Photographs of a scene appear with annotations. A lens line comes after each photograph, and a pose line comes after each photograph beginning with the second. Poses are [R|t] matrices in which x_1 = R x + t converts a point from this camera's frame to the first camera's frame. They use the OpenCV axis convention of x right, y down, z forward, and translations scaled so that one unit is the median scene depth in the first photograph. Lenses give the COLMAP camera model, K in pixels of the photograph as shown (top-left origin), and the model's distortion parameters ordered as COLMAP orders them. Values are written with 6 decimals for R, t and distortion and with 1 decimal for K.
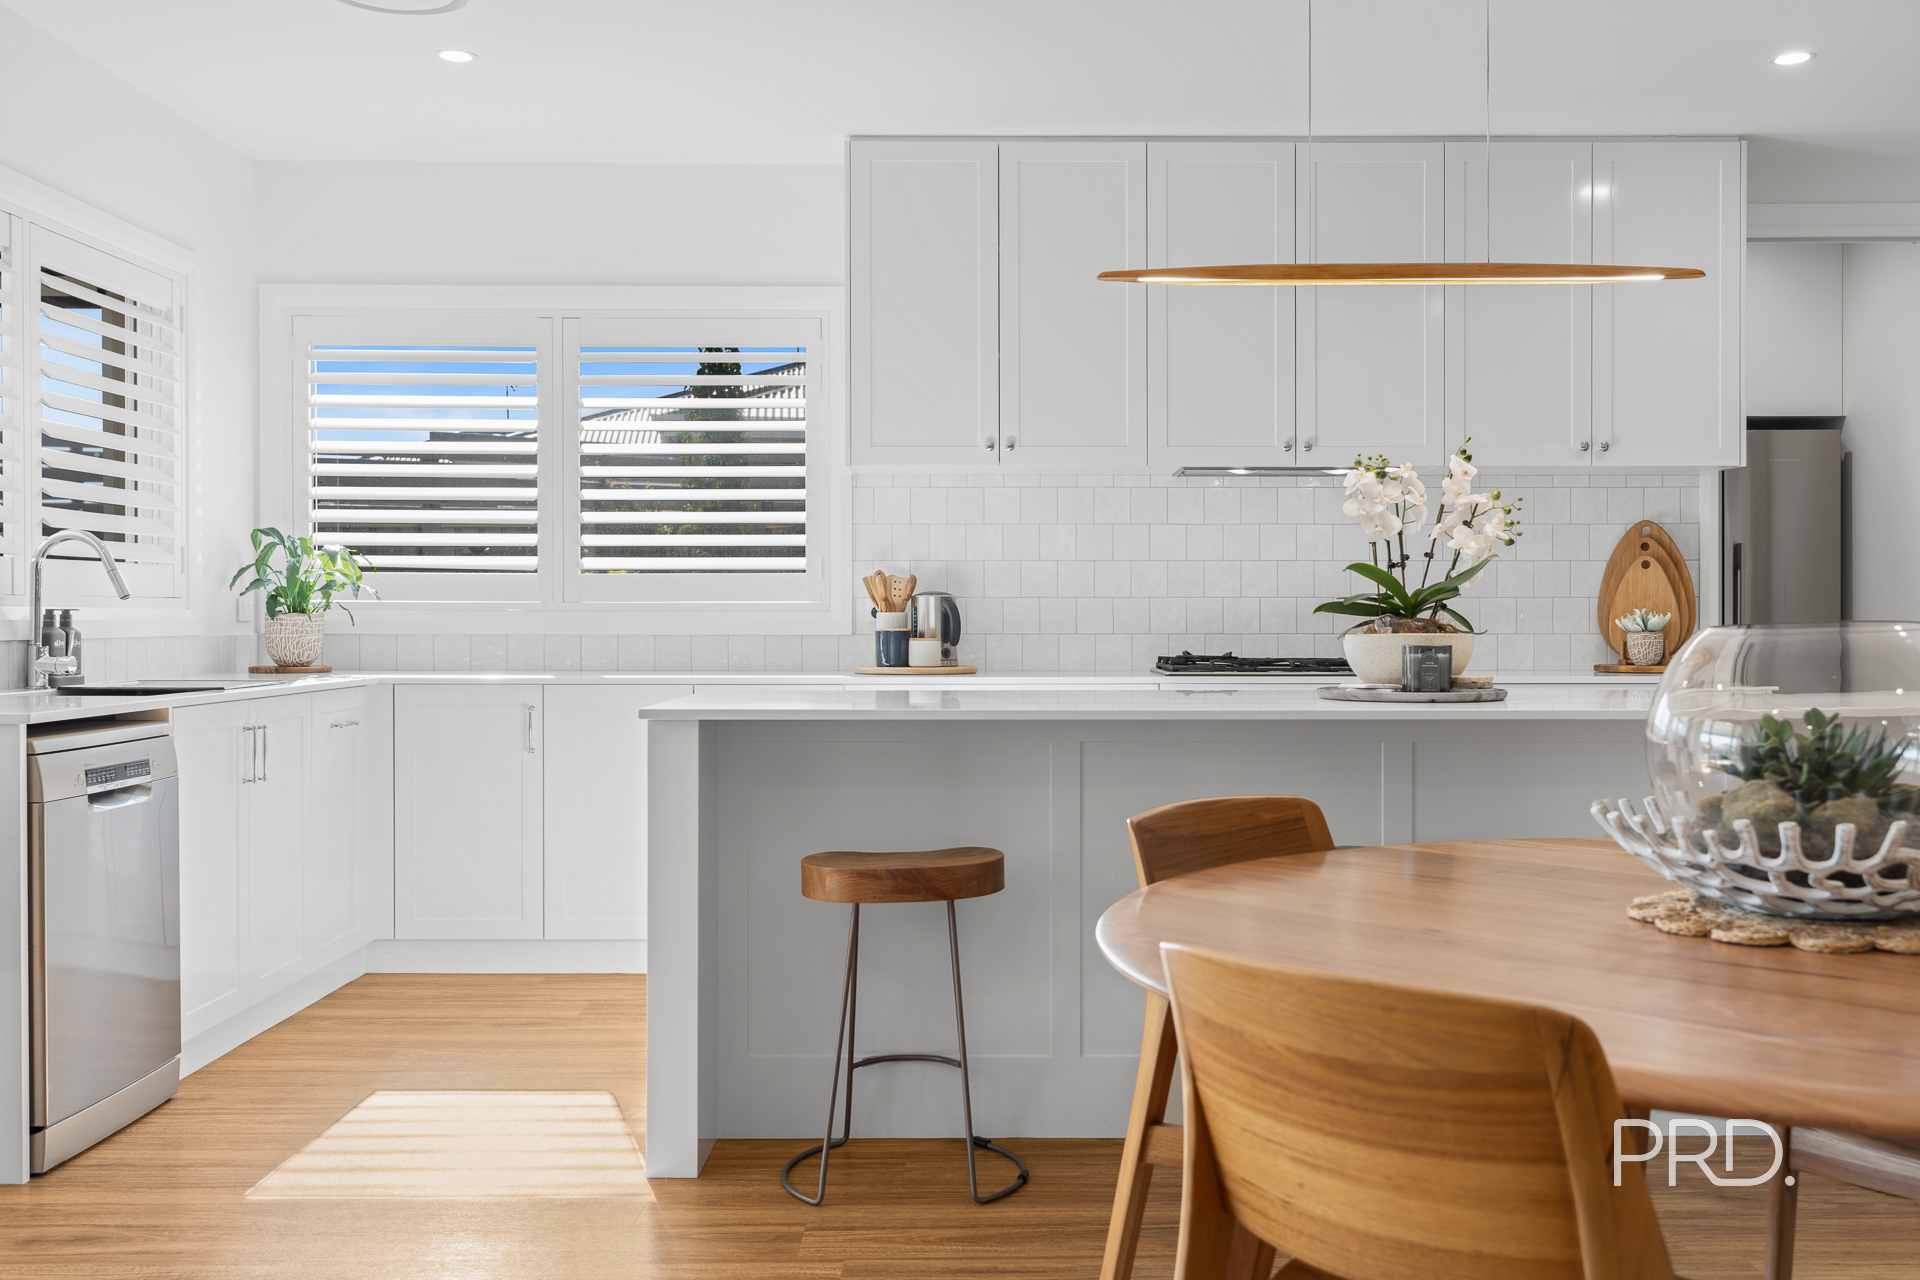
lens RADIAL K [[1796.2, 0, 966.8], [0, 1796.2, 606.3], [0, 0, 1]] dist [0.096700, -0.197873]
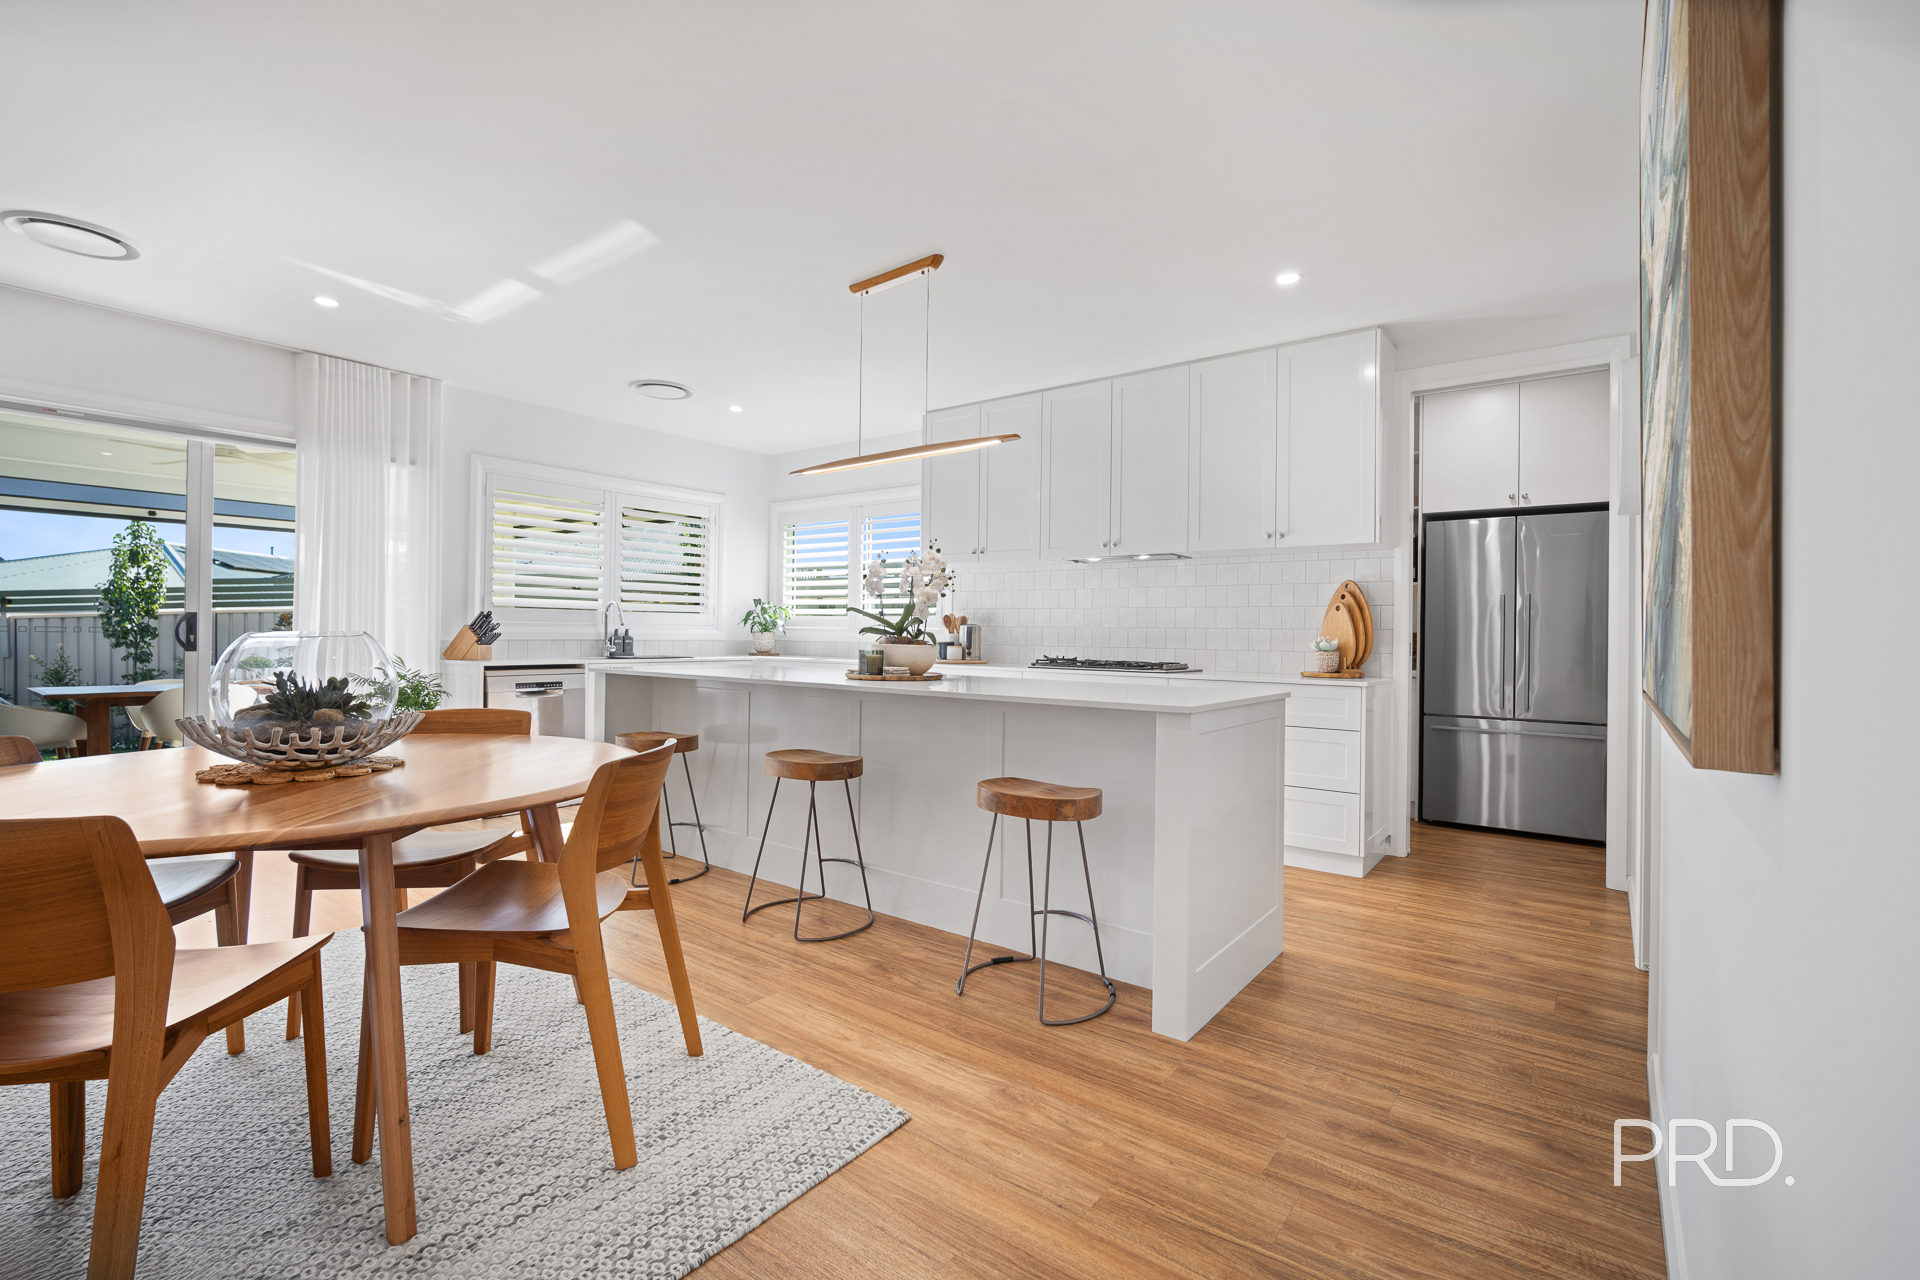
lens RADIAL K [[844.4, 0, 960.0], [0, 844.4, 640.0], [0, 0, 1]] dist [-0.001992, 0.000263]
pose [[0.796276, 0.013097, -0.604792, 0.679298], [-0.009989, 0.999914, 0.008502, 0.001853], [0.604851, -0.000729, 0.796338, 0.269281]]
